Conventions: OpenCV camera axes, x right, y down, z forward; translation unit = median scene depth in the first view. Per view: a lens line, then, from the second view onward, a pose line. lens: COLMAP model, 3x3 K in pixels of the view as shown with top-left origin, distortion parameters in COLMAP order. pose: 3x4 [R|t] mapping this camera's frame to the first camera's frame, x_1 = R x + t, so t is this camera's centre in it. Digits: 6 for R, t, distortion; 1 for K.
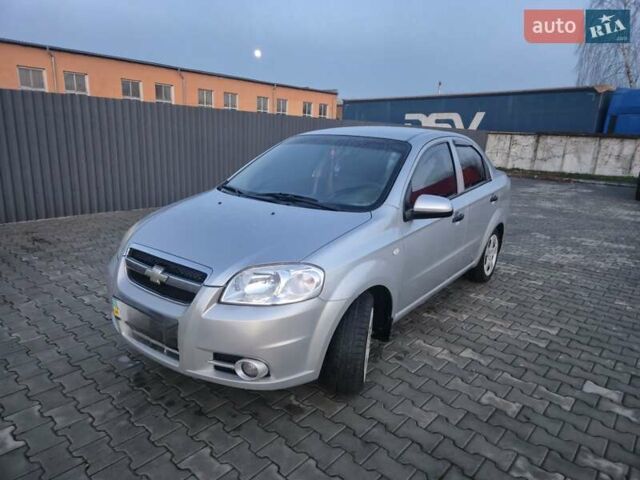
lens RADIAL K [[426.5, 0, 316.7], [0, 426.5, 239.6], [0, 0, 1]] dist [0.076425, -0.058891]
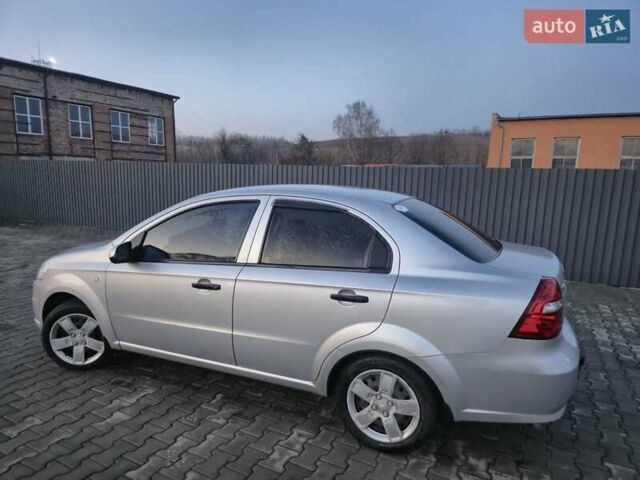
lens RADIAL K [[426.5, 0, 319.5], [0, 426.5, 245.0], [0, 0, 1]] dist [0.076425, -0.058891]
pose [[0.240506, 0.118439, -0.963395, 1.075850], [-0.253347, 0.965783, 0.055486, -0.210704], [0.937002, 0.230729, 0.262283, 0.873942]]
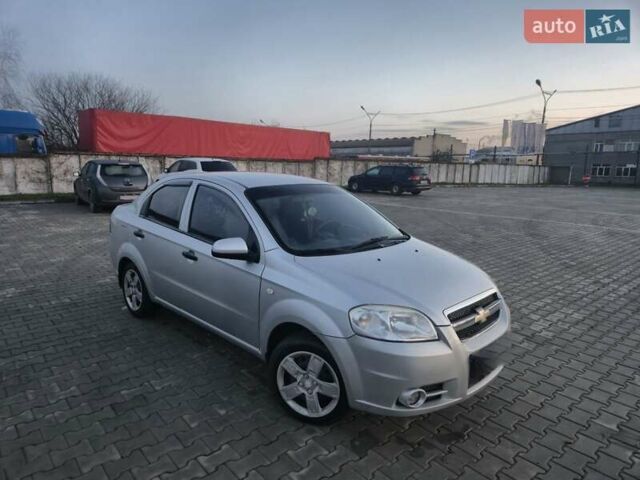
lens RADIAL K [[426.5, 0, 317.6], [0, 426.5, 240.2], [0, 0, 1]] dist [0.076425, -0.058891]
pose [[0.127601, -0.210884, 0.969147, -0.943214], [0.229500, 0.956894, 0.178001, -0.266312], [-0.964908, 0.199706, 0.170499, 0.725195]]
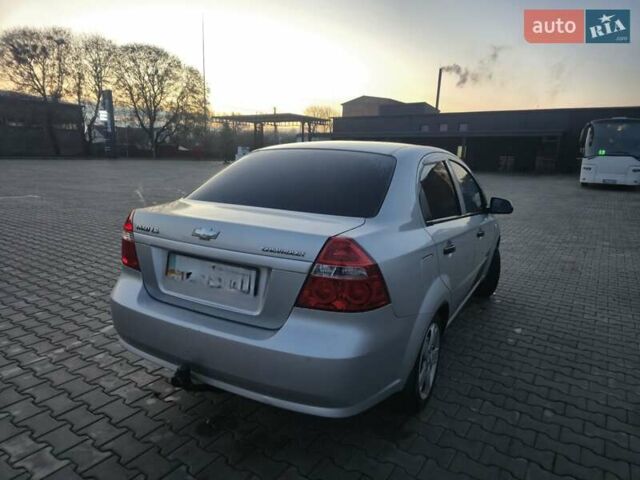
lens RADIAL K [[426.5, 0, 320.2], [0, 426.5, 246.2], [0, 0, 1]] dist [0.076425, -0.058891]
pose [[-0.987034, -0.041778, -0.154976, 0.406595], [-0.105767, 0.895552, 0.432203, -0.465221], [0.120733, 0.442991, -0.888359, 1.948438]]
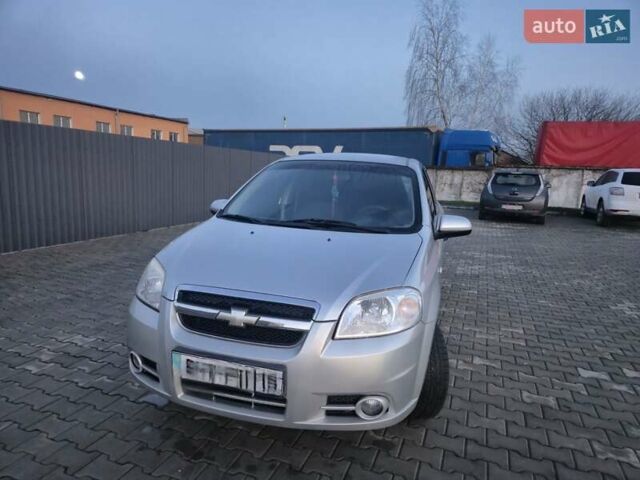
lens RADIAL K [[426.5, 0, 318.0], [0, 426.5, 249.6], [0, 0, 1]] dist [0.076425, -0.058891]
pose [[0.938064, -0.062623, 0.340755, -0.306408], [0.078580, 0.996354, -0.033215, -0.006880], [-0.337433, 0.057934, 0.939565, 0.085188]]
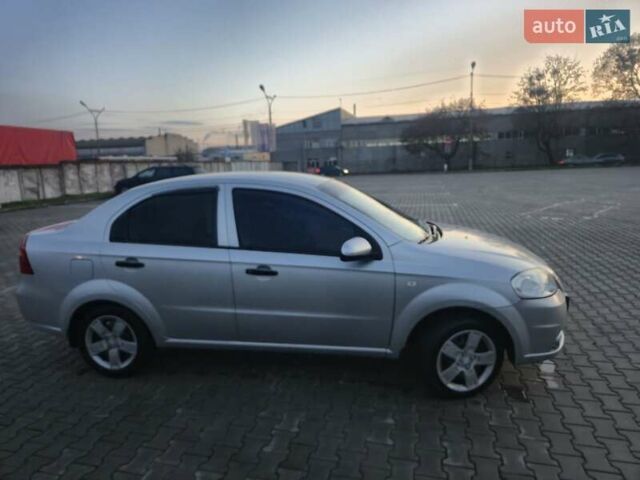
lens RADIAL K [[426.5, 0, 318.0], [0, 426.5, 240.9], [0, 0, 1]] dist [0.076425, -0.058891]
pose [[-0.465672, -0.184383, 0.865536, -0.798697], [0.233105, 0.917956, 0.320965, -0.414665], [-0.853704, 0.351225, -0.384486, 1.361290]]
